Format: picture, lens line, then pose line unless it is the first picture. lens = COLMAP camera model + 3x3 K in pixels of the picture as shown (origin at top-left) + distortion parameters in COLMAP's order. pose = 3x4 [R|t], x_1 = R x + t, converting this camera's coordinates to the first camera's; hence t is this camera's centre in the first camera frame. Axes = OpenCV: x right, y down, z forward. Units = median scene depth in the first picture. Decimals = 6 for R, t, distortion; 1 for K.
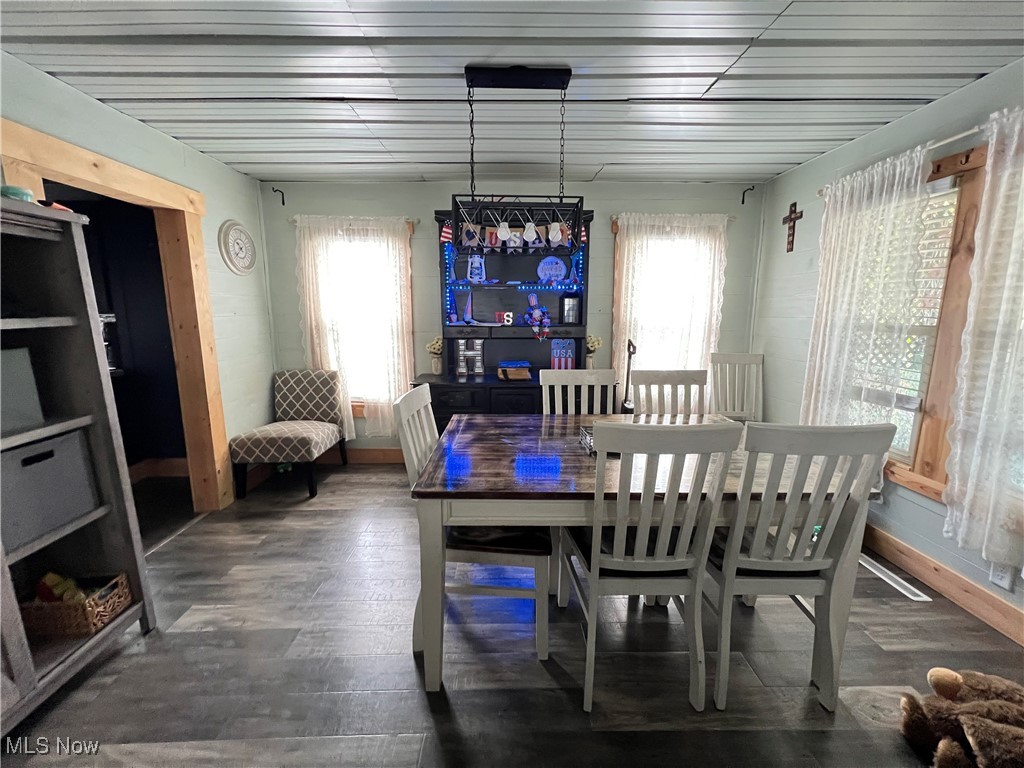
lens RADIAL K [[413.3, 0, 512.0], [0, 413.3, 384.0], [0, 0, 1]] dist [-0.000270, 0.000021]
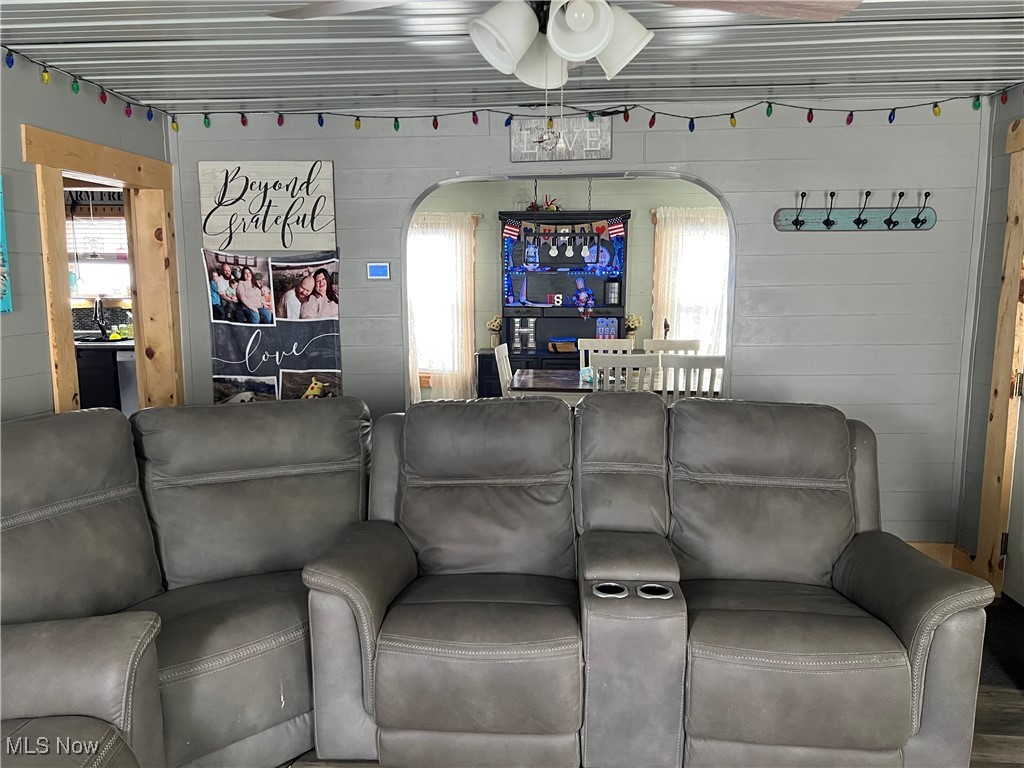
lens RADIAL K [[778.2, 0, 512.0], [0, 778.2, 384.0], [0, 0, 1]] dist [0.075865, -0.001755]
pose [[0.996863, 0.011803, -0.078259, 0.035512], [-0.013937, 0.999544, -0.026782, 0.135970], [0.077907, 0.027789, 0.996573, -1.172270]]
